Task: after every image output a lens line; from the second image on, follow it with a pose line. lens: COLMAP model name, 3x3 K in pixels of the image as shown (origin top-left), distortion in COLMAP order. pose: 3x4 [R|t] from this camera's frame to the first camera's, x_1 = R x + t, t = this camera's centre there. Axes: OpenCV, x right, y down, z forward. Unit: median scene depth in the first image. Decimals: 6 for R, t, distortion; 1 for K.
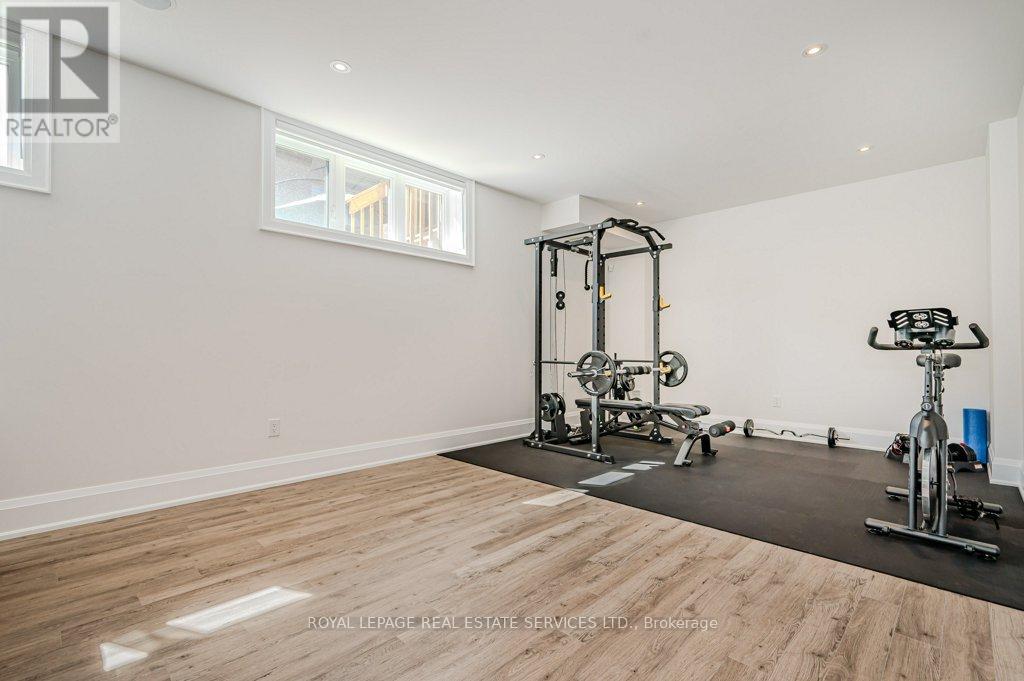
lens RADIAL K [[462.9, 0, 512.0], [0, 462.9, 340.5], [0, 0, 1]] dist [0.045023, 0.000210]
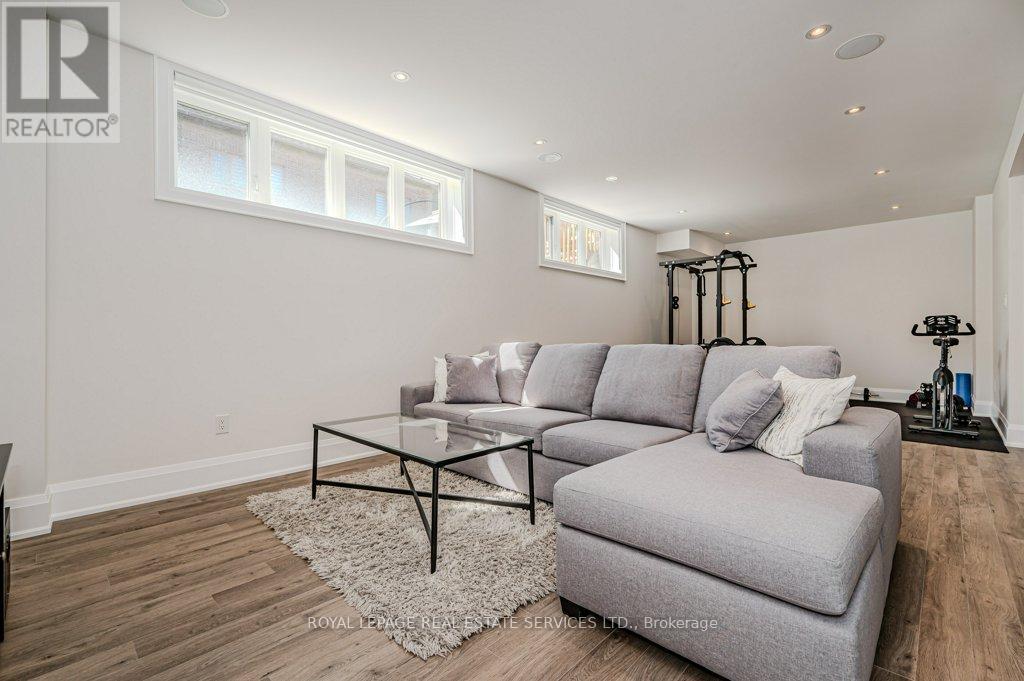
lens RADIAL K [[469.9, 0, 516.2], [0, 469.9, 336.6], [0, 0, 1]] dist [0.078909, 0.000006]
pose [[0.998970, -0.008715, 0.044540, -0.509074], [0.007829, 0.999769, 0.020039, -0.016677], [-0.044704, -0.019670, 0.998807, -0.500061]]
